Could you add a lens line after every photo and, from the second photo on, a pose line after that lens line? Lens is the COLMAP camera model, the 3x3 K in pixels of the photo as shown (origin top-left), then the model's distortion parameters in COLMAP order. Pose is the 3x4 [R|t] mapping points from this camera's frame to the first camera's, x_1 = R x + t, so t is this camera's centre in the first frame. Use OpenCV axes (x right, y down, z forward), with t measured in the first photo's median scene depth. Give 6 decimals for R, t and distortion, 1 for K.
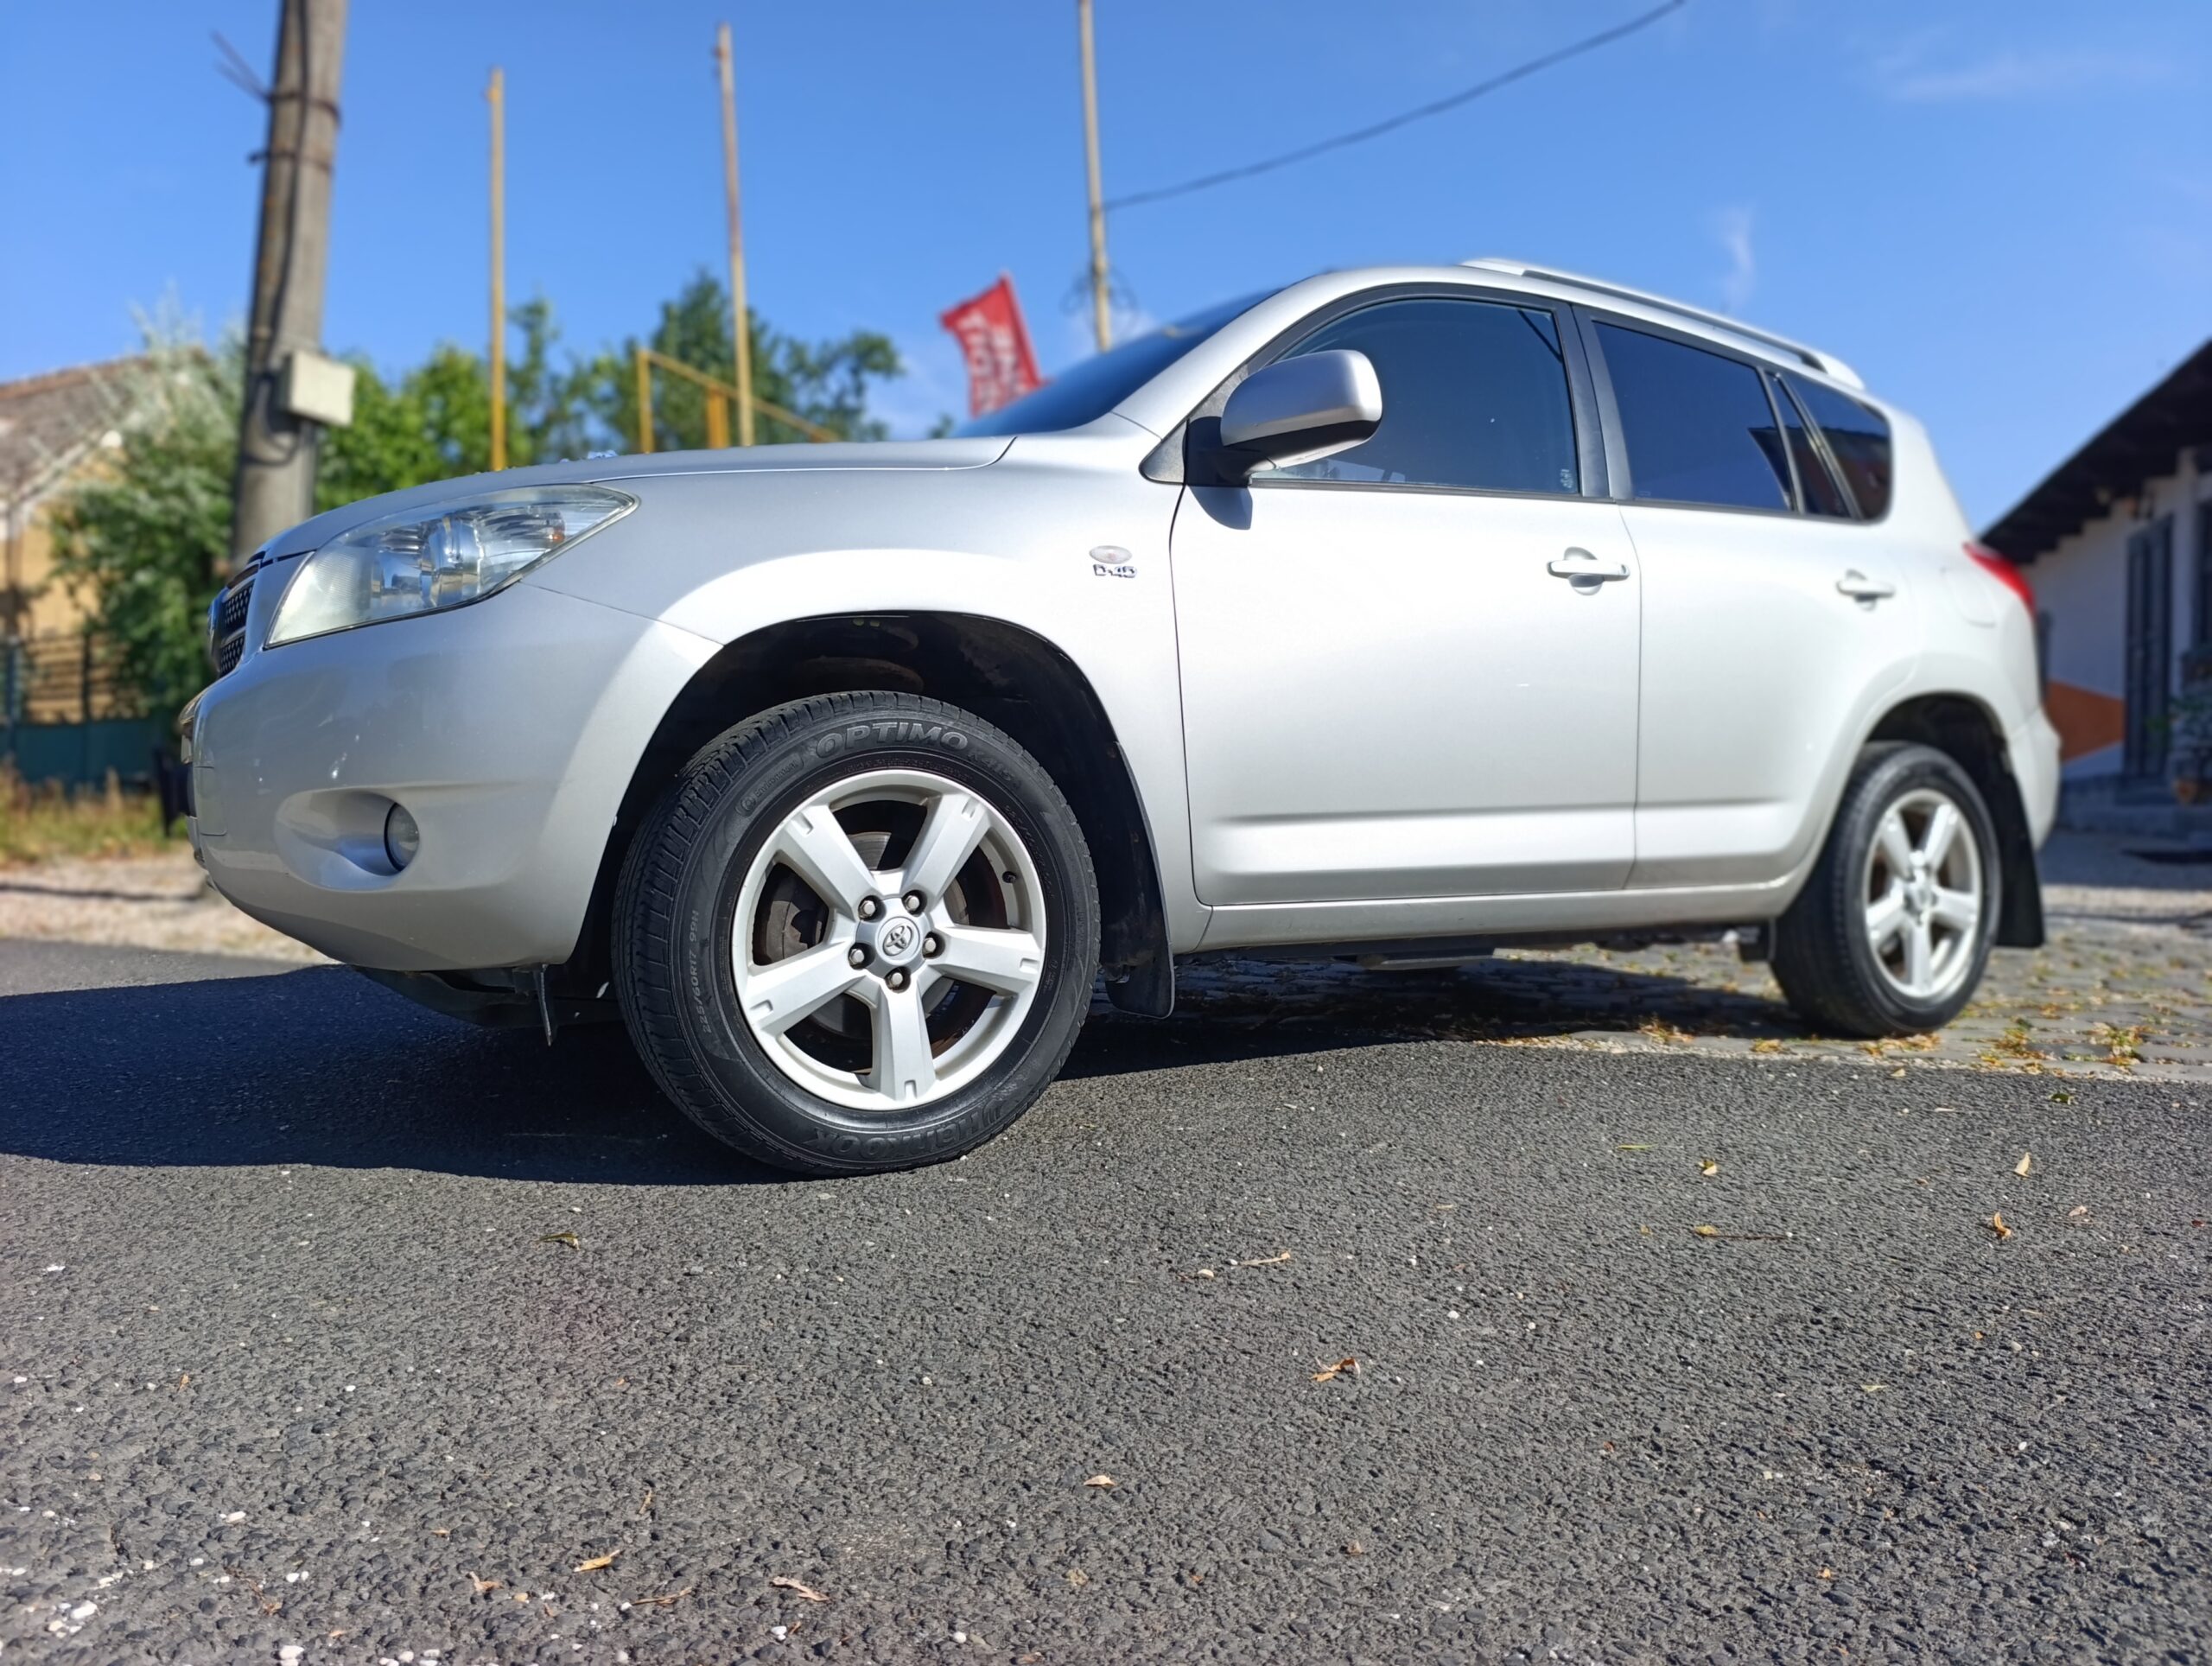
lens RADIAL K [[1550.4, 0, 1106.0], [0, 1550.4, 833.0], [0, 0, 1]] dist [0.006408, -0.020233]
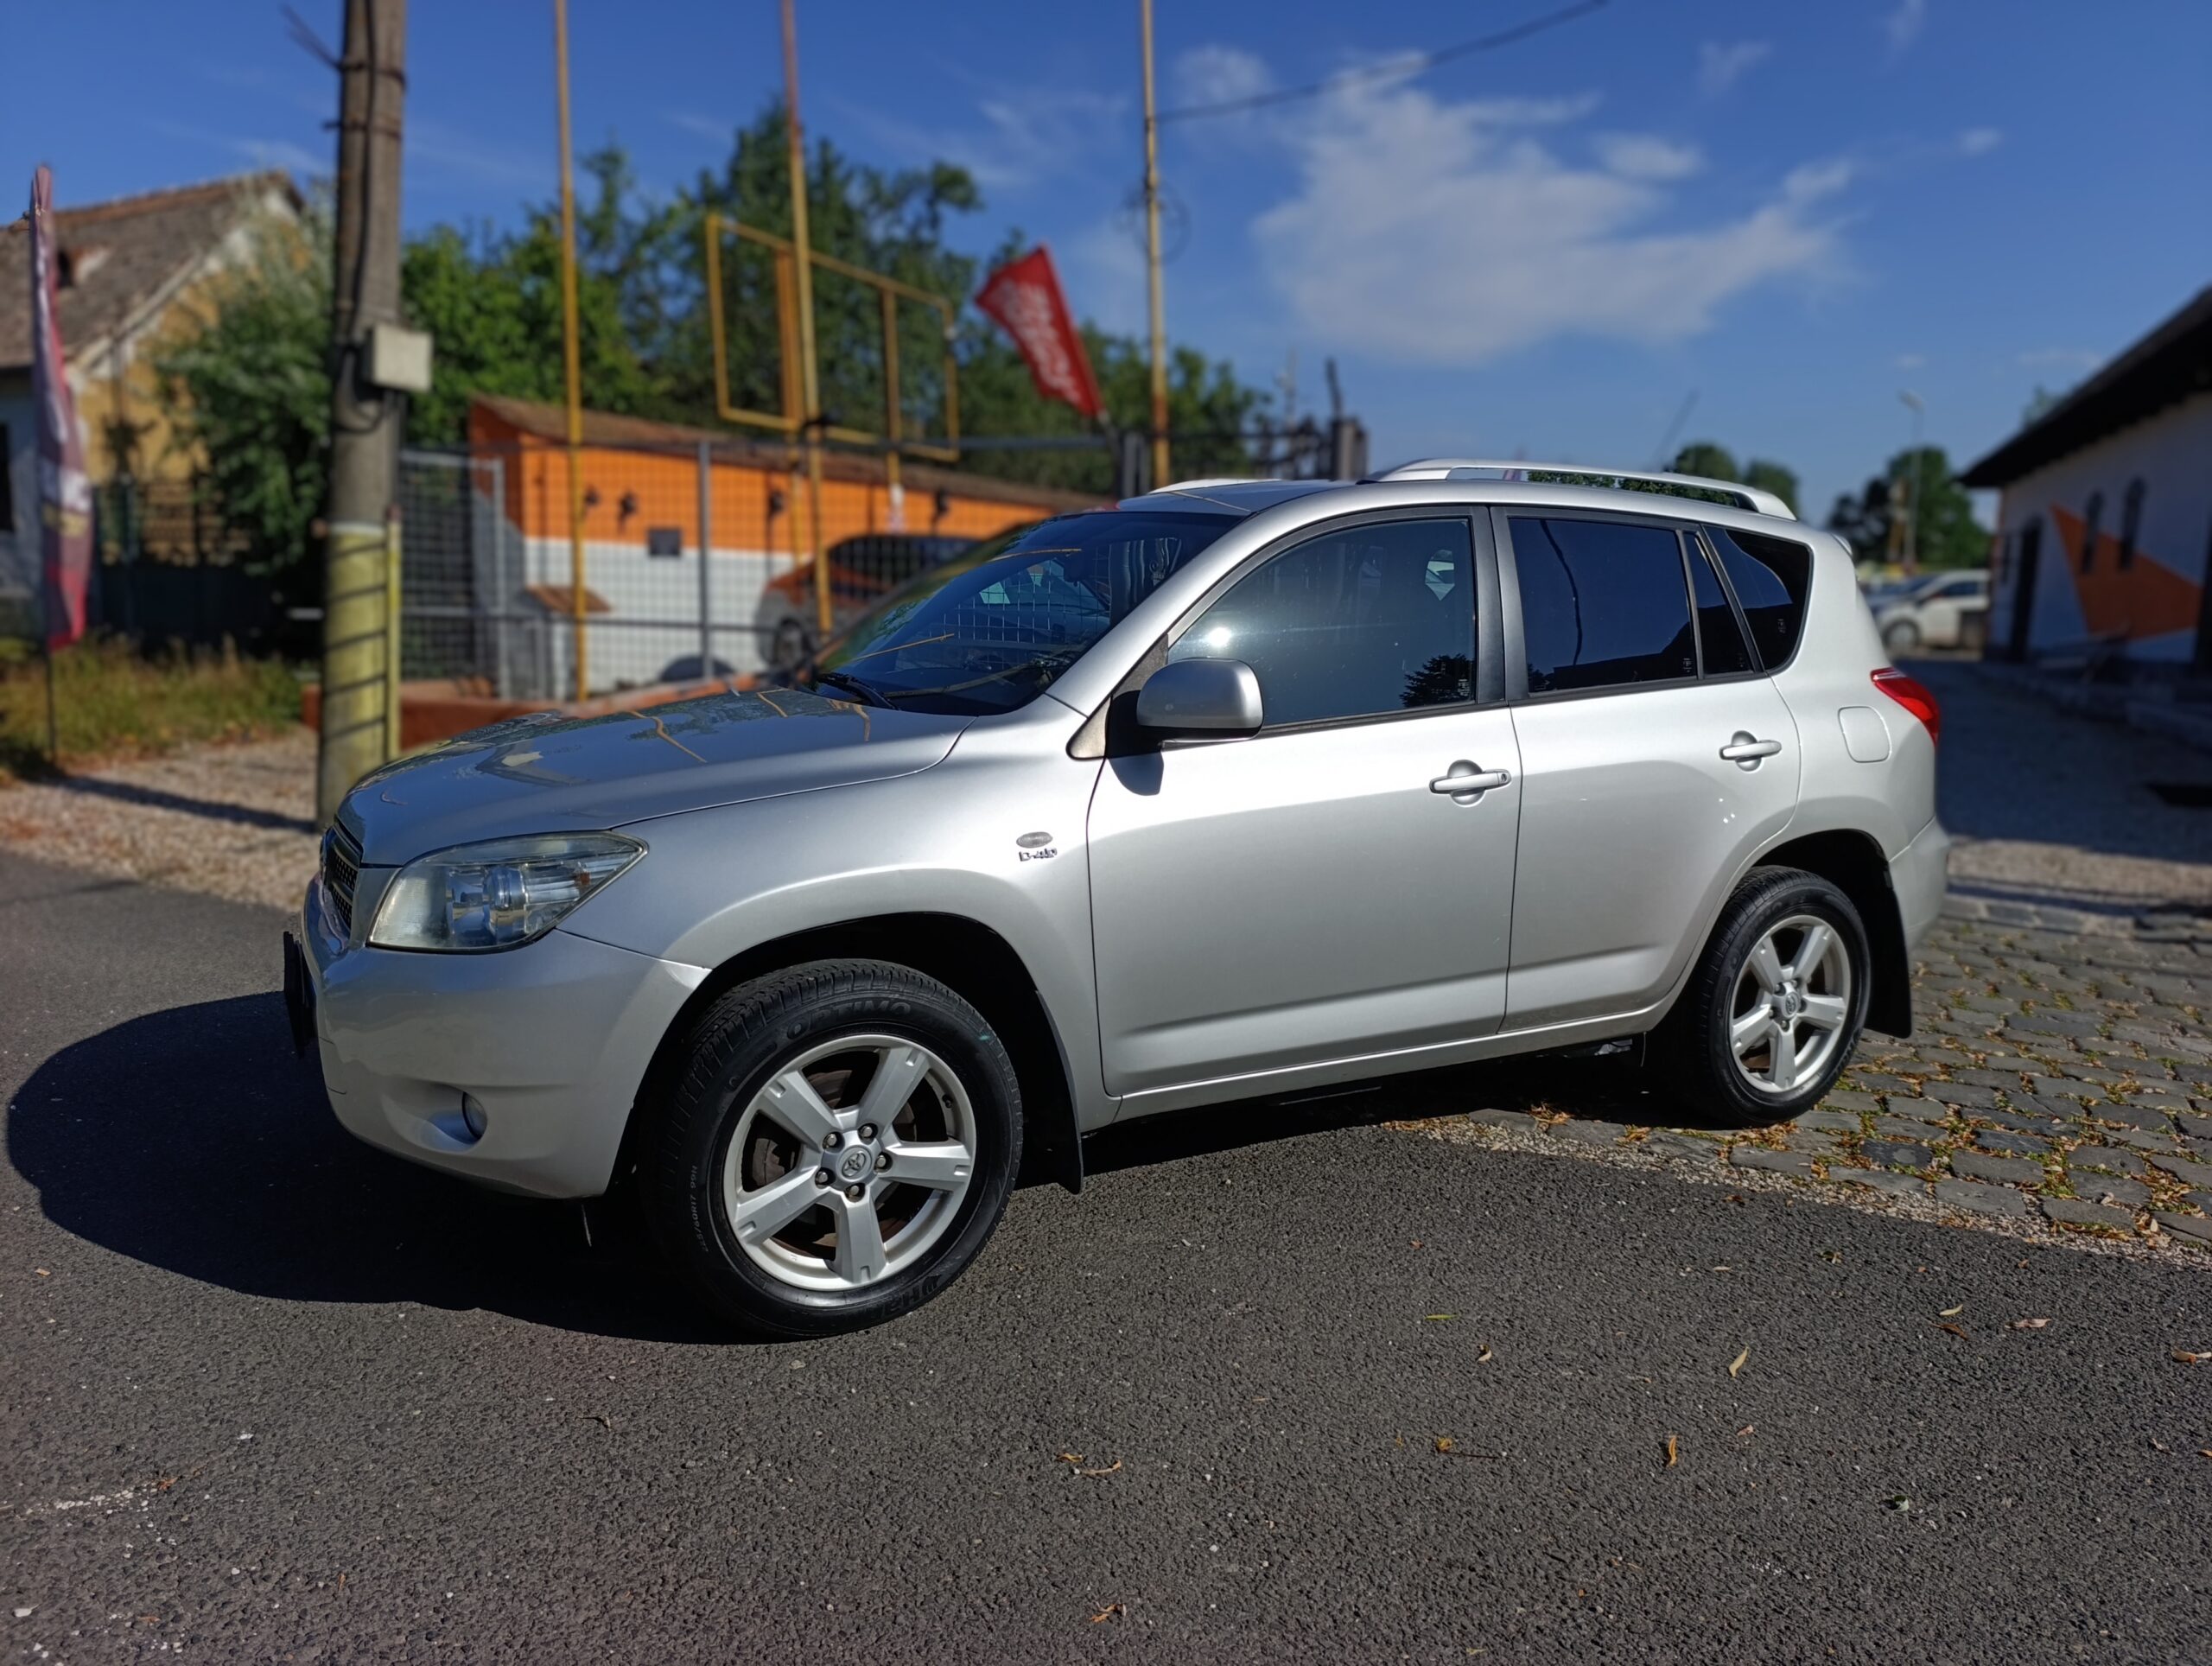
lens RADIAL K [[1550.4, 0, 1106.0], [0, 1550.4, 833.0], [0, 0, 1]] dist [0.006408, -0.020233]
pose [[0.998160, 0.026058, -0.054744, 0.093206], [-0.017967, 0.989502, 0.143399, -0.265057], [0.057906, -0.142151, 0.988150, -0.151561]]
